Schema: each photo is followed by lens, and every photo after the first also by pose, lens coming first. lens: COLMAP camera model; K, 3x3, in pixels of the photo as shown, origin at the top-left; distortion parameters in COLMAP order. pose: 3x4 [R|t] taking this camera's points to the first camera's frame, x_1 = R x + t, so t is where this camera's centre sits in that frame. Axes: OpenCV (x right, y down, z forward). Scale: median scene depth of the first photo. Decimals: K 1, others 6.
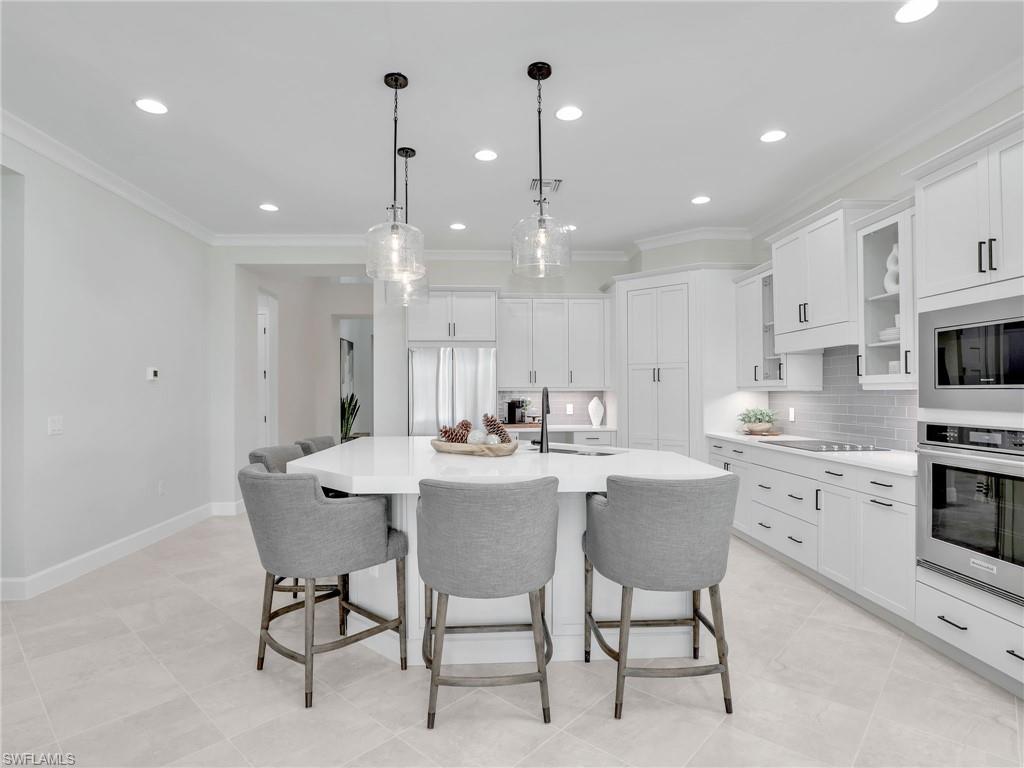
lens RADIAL K [[542.5, 0, 513.7], [0, 542.5, 392.2], [0, 0, 1]] dist [-0.037322, 0.005563]
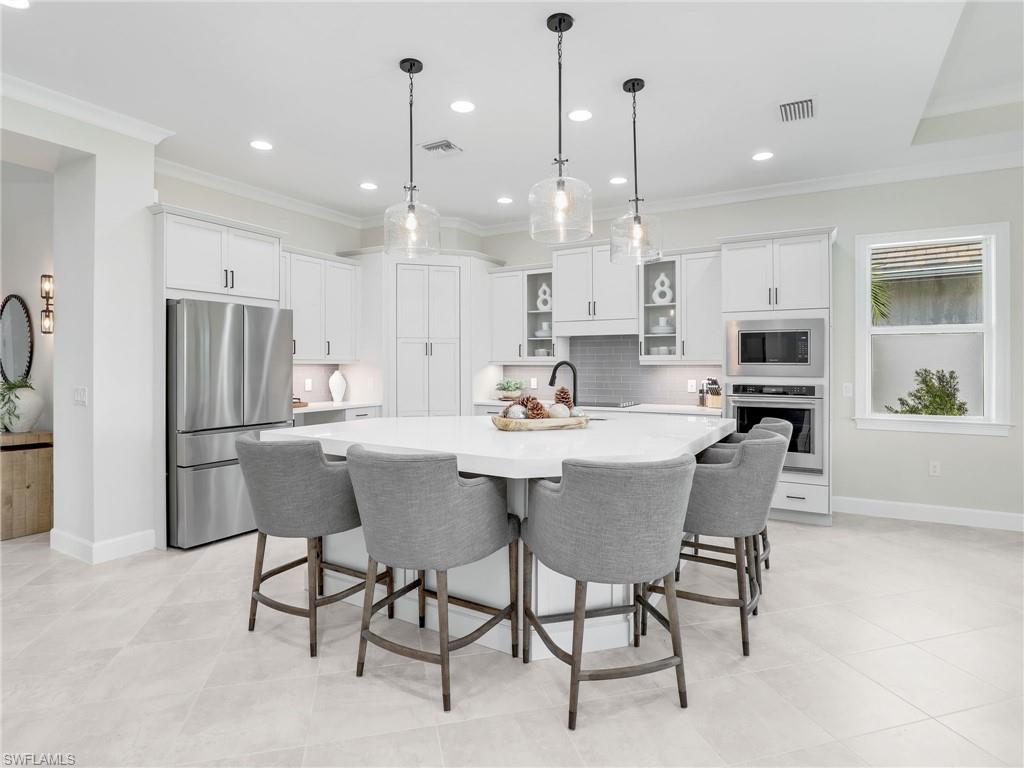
lens RADIAL K [[542.5, 0, 511.2], [0, 542.5, 362.8], [0, 0, 1]] dist [-0.037322, 0.005563]
pose [[0.545560, 0.006621, 0.838046, -0.666014], [-0.002572, 0.999977, -0.006227, 0.000422], [-0.838068, 0.001242, 0.545565, 0.377502]]
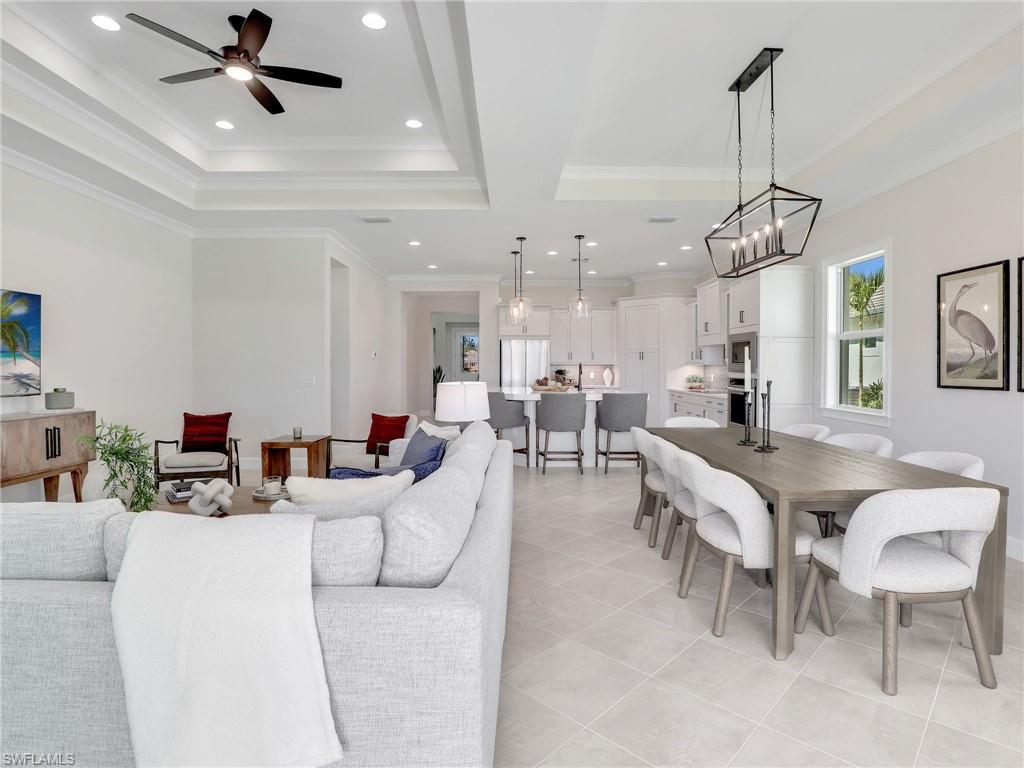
lens RADIAL K [[542.5, 0, 511.3], [0, 542.5, 373.5], [0, 0, 1]] dist [-0.037322, 0.005563]
pose [[0.998731, 0.006543, -0.049944, -0.089642], [-0.005827, 0.999879, 0.014452, 0.003718], [0.050033, -0.014143, 0.998647, -0.991021]]
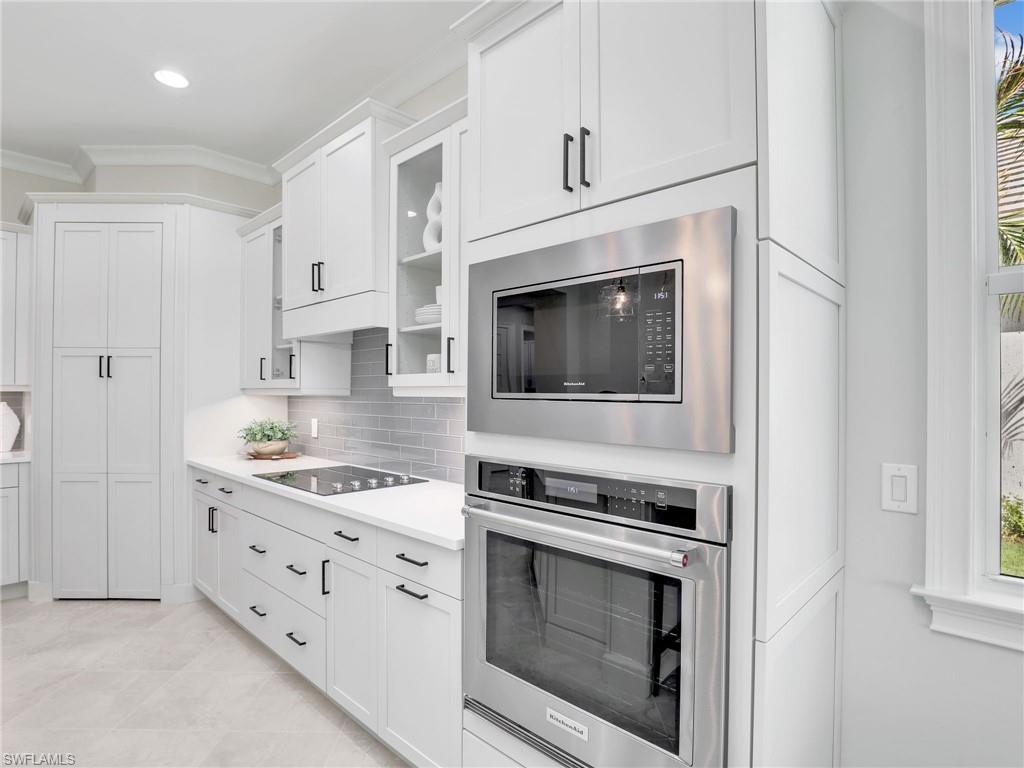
lens RADIAL K [[542.5, 0, 510.7], [0, 542.5, 389.2], [0, 0, 1]] dist [-0.037322, 0.005563]
pose [[0.729526, 0.013755, 0.683815, 0.240404], [-0.008959, 0.999904, -0.010556, -0.005996], [-0.683894, 0.001575, 0.729580, 0.328359]]
